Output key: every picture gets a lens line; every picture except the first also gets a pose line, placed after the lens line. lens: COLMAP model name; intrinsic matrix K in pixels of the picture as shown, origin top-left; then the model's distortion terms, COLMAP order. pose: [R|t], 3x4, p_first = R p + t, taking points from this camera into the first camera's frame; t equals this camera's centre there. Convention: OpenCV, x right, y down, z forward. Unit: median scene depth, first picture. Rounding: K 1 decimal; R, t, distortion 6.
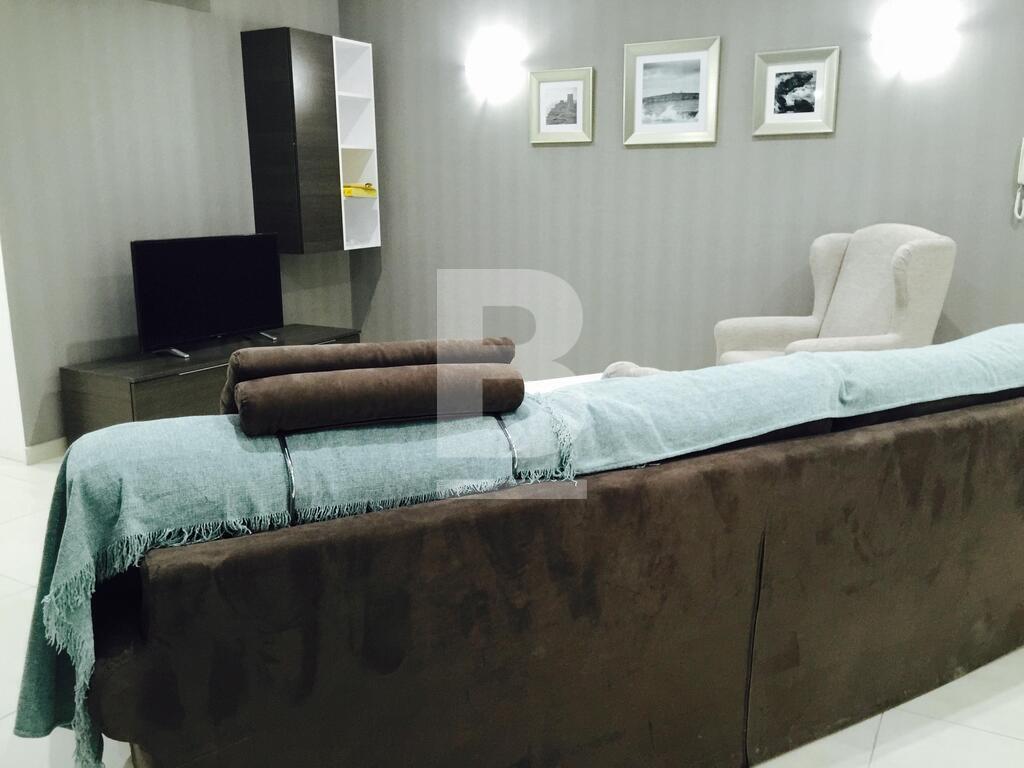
lens RADIAL K [[868.2, 0, 510.5], [0, 868.2, 375.3], [0, 0, 1]] dist [0.084947, -0.132305]
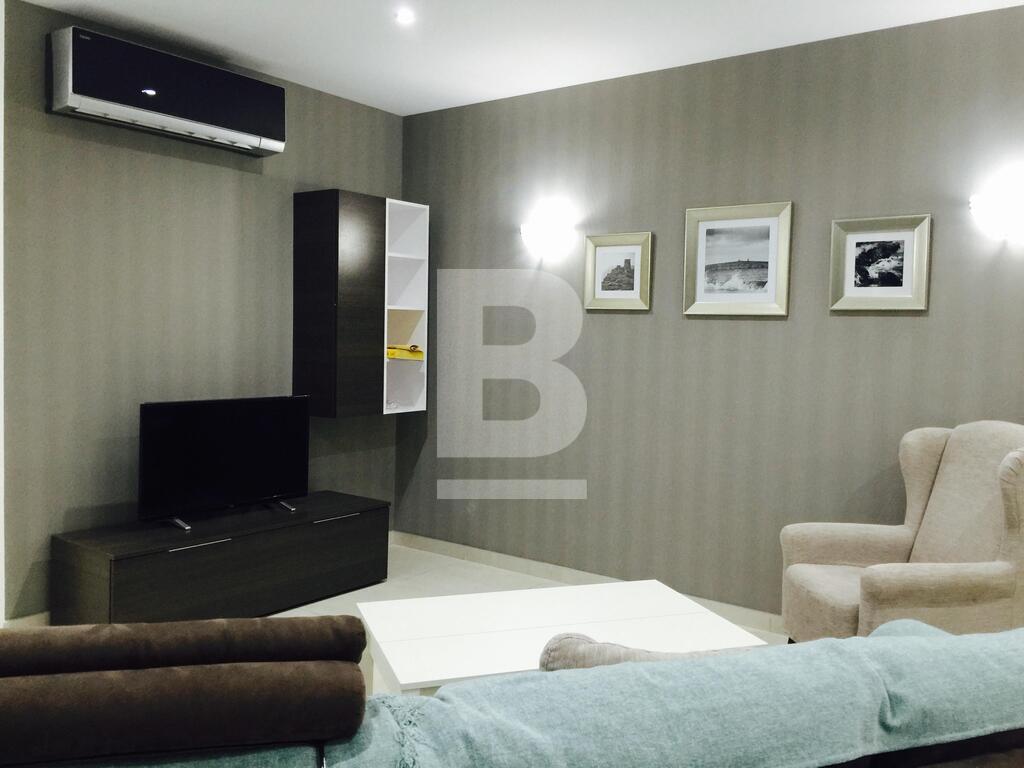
lens RADIAL K [[868.2, 0, 507.0], [0, 868.2, 382.9], [0, 0, 1]] dist [0.084947, -0.132305]
pose [[0.990409, 0.037252, -0.133051, 0.077746], [-0.057778, 0.986393, -0.153917, -0.049701], [0.125507, 0.160128, 0.979085, 0.118561]]
